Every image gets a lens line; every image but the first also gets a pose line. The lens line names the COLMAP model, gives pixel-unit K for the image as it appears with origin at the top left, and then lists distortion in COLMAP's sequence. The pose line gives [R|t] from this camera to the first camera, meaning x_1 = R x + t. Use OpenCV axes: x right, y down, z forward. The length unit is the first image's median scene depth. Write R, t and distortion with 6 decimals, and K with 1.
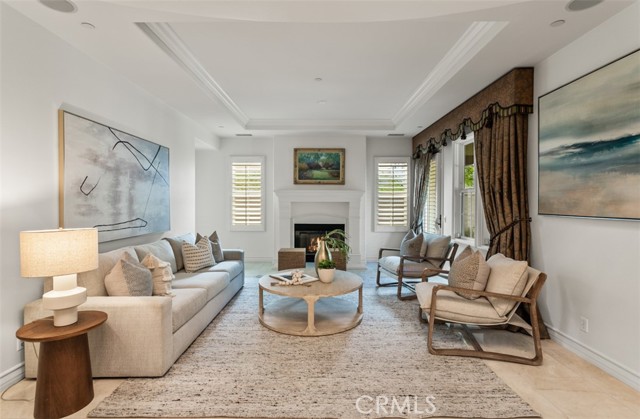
lens RADIAL K [[306.4, 0, 321.7], [0, 306.4, 208.2], [0, 0, 1]] dist [0.001530, -0.006964]
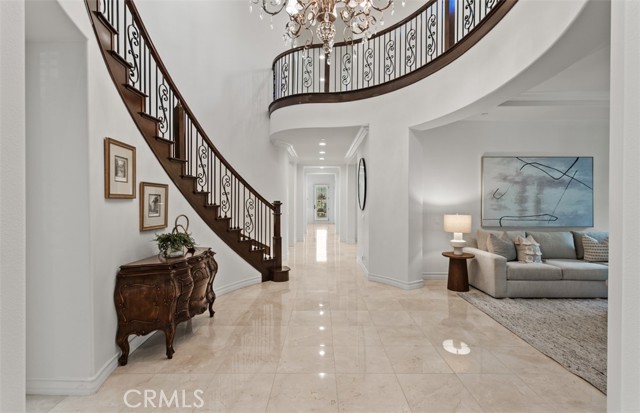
lens RADIAL K [[306.4, 0, 319.4], [0, 306.4, 206.9], [0, 0, 1]] dist [0.001530, -0.006964]
pose [[-0.026978, 0.005576, -0.999620, 1.017246], [-0.020190, 0.999777, 0.006122, 0.014181], [0.999432, 0.020348, -0.026859, -0.007589]]
